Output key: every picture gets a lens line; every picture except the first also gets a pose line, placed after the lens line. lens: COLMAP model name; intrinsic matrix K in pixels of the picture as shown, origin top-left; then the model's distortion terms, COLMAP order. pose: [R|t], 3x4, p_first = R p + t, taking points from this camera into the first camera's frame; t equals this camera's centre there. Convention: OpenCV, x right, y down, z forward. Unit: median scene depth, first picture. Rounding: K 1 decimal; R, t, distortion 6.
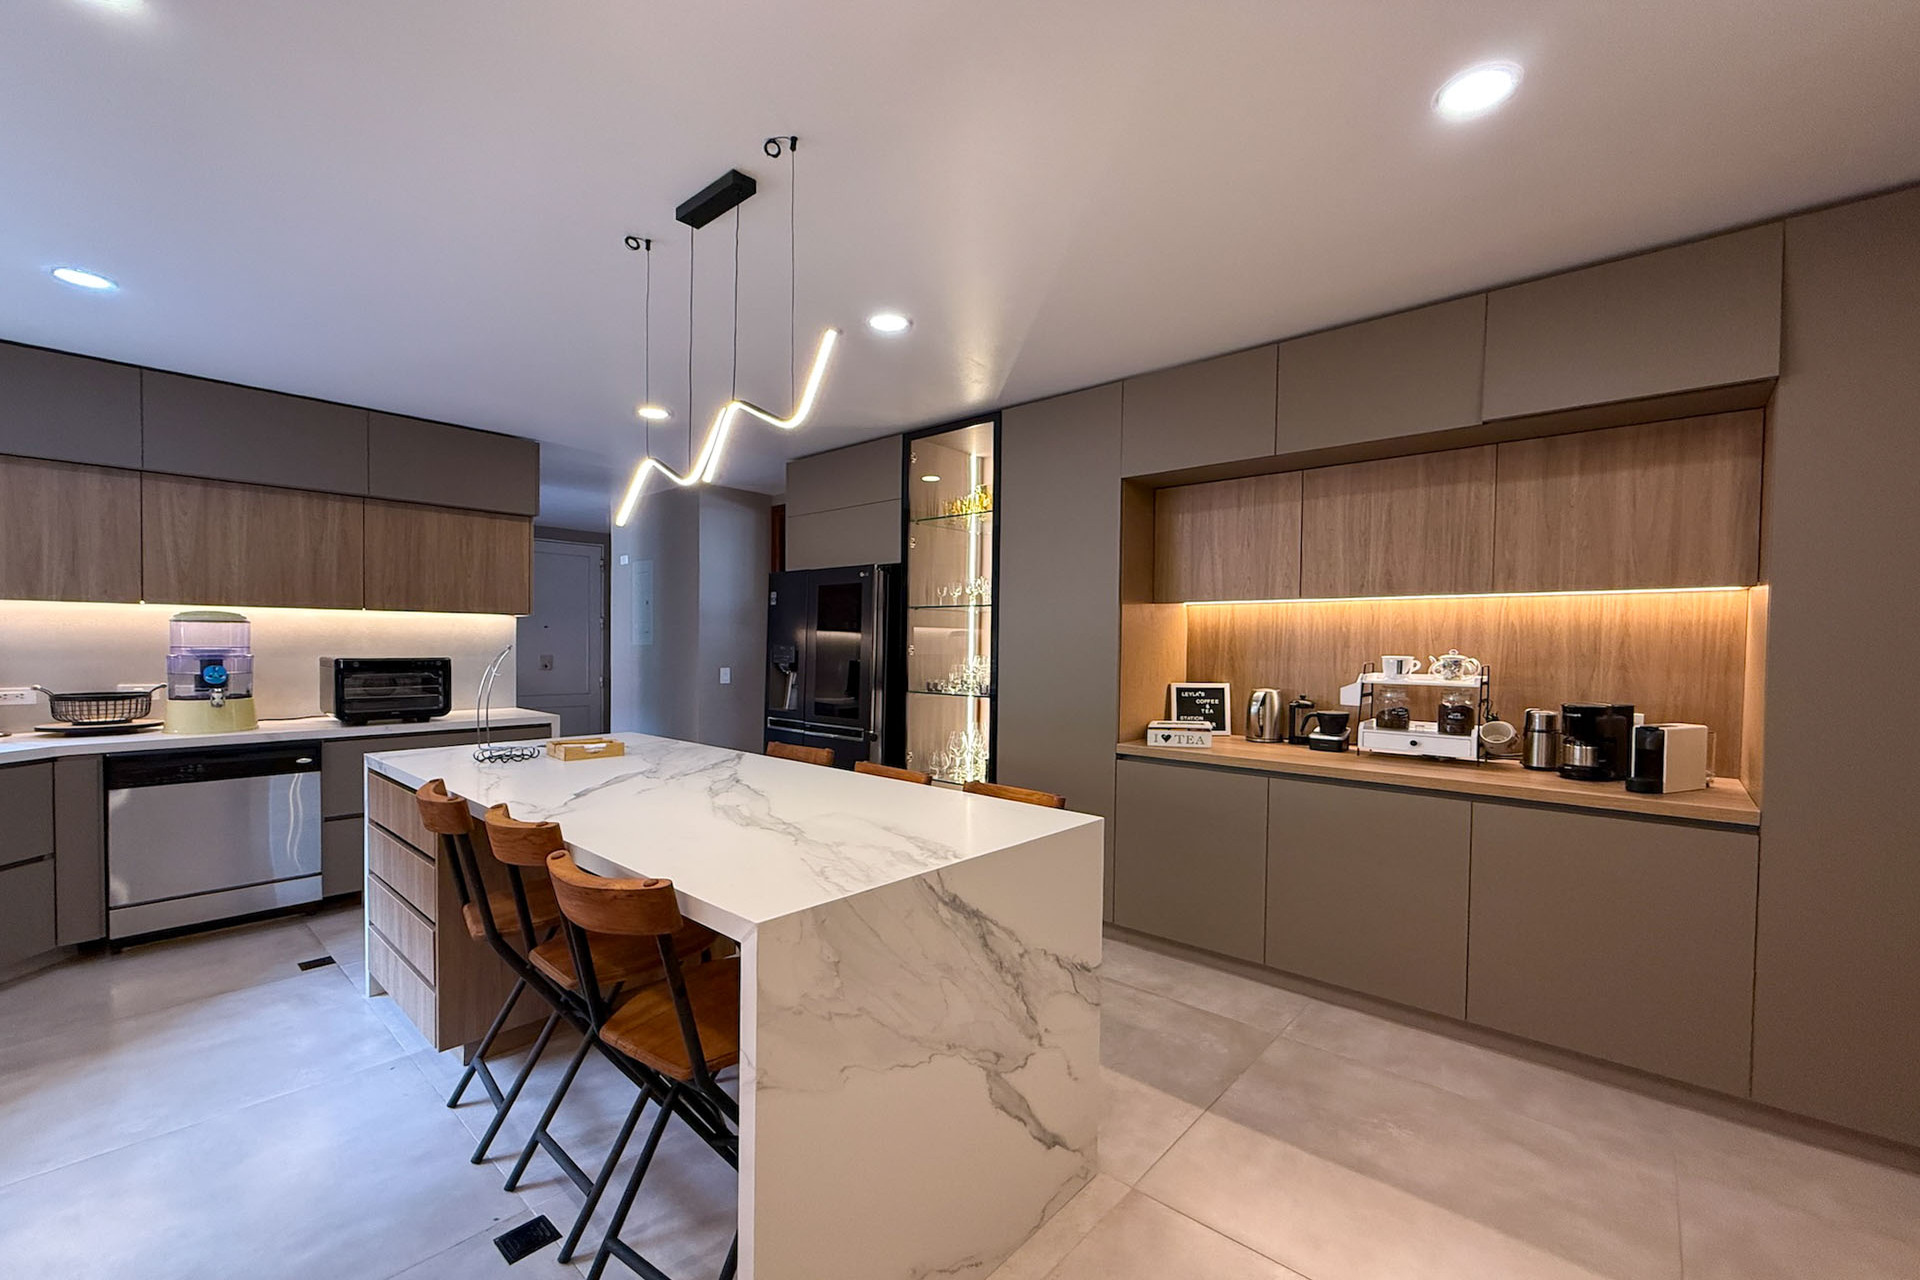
lens RADIAL K [[779.0, 0, 966.2], [0, 779.0, 642.6], [0, 0, 1]] dist [0.002096, -0.000232]
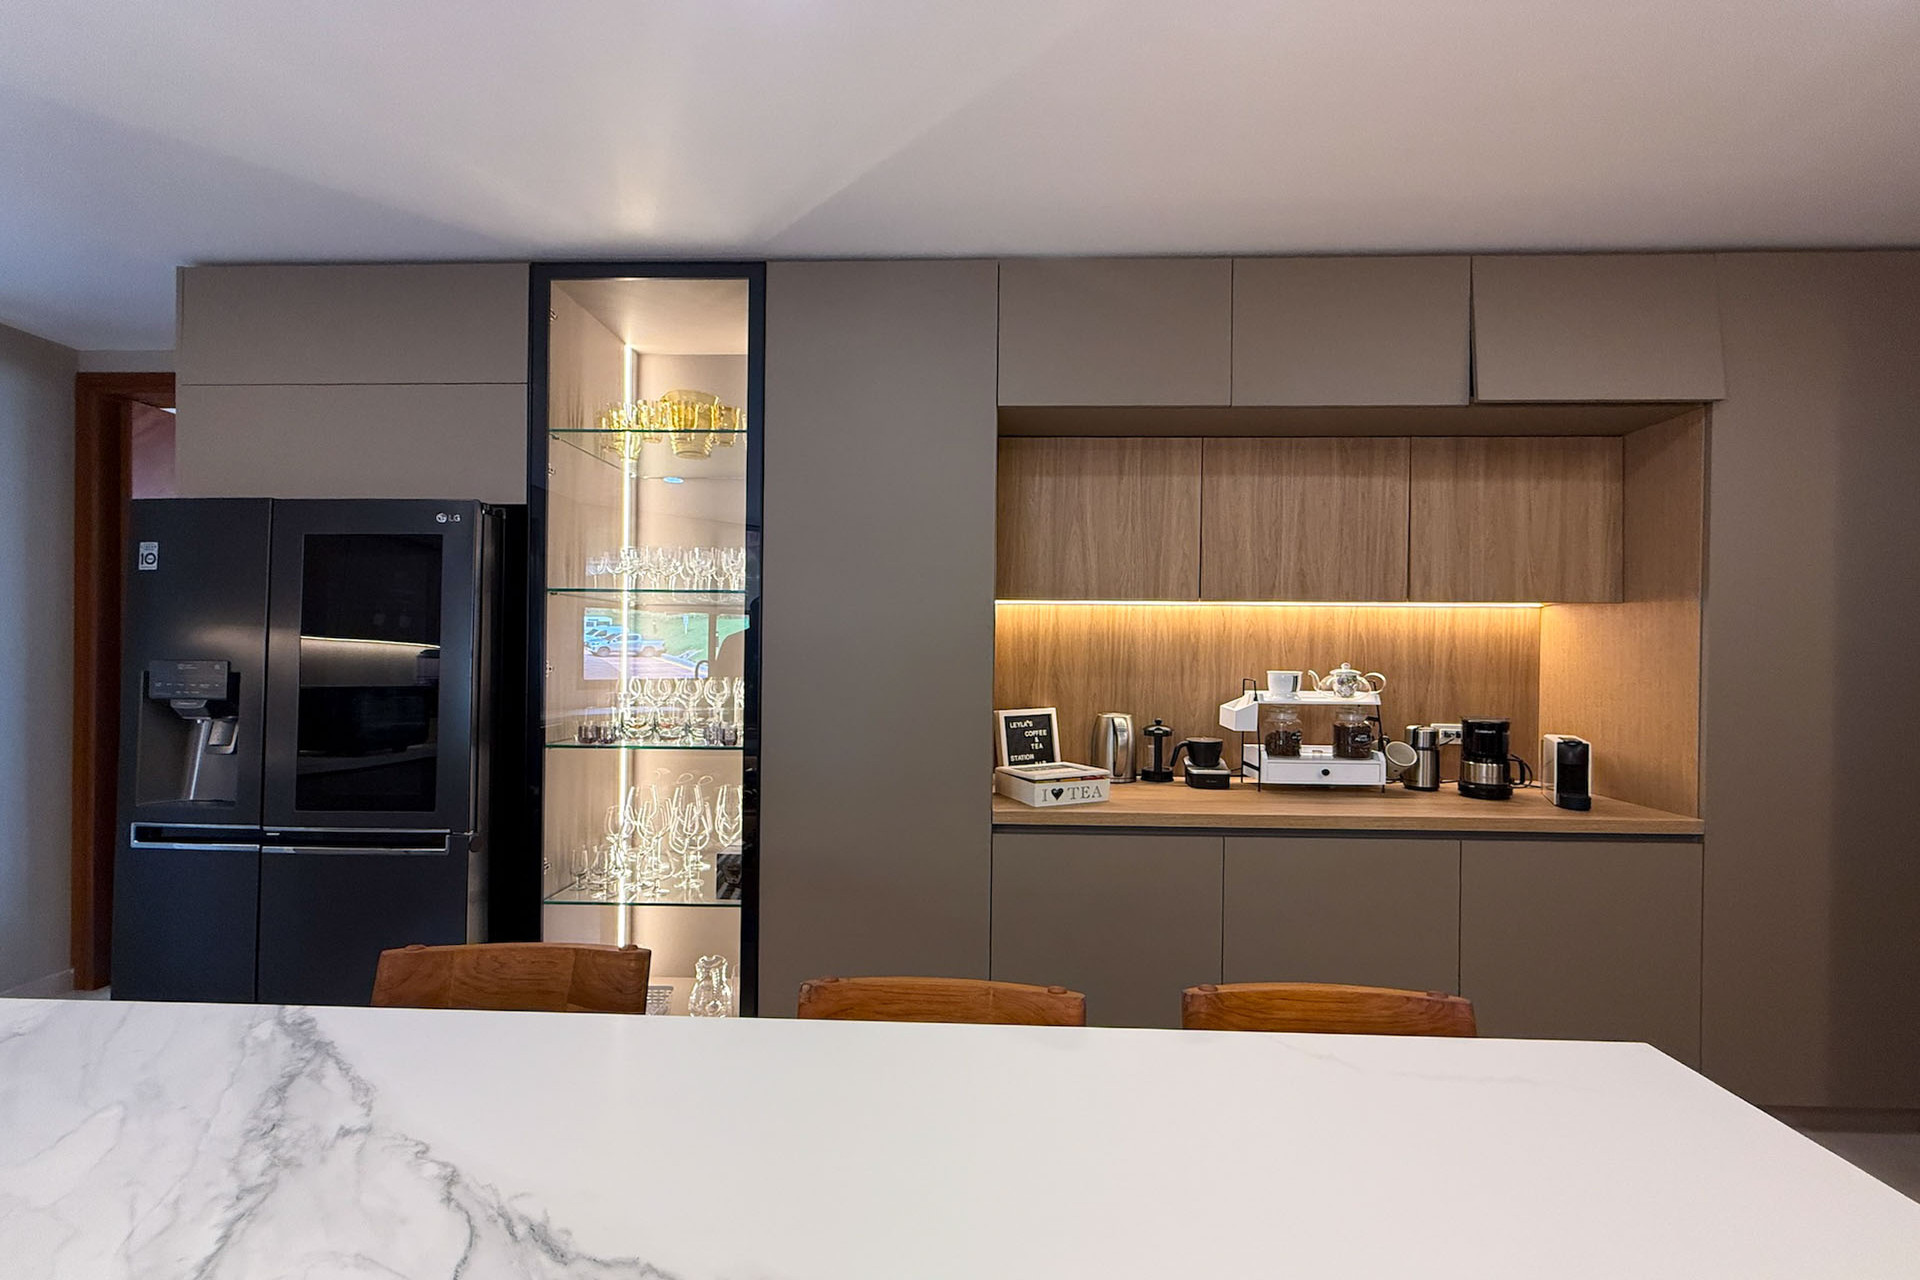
lens RADIAL K [[779.0, 0, 952.7], [0, 779.0, 648.5], [0, 0, 1]] dist [0.002096, -0.000232]
pose [[0.773736, -0.000001, 0.633508, -0.269665], [-0.000970, 0.999999, 0.001185, -0.007777], [-0.633508, -0.001531, 0.773735, 0.556788]]
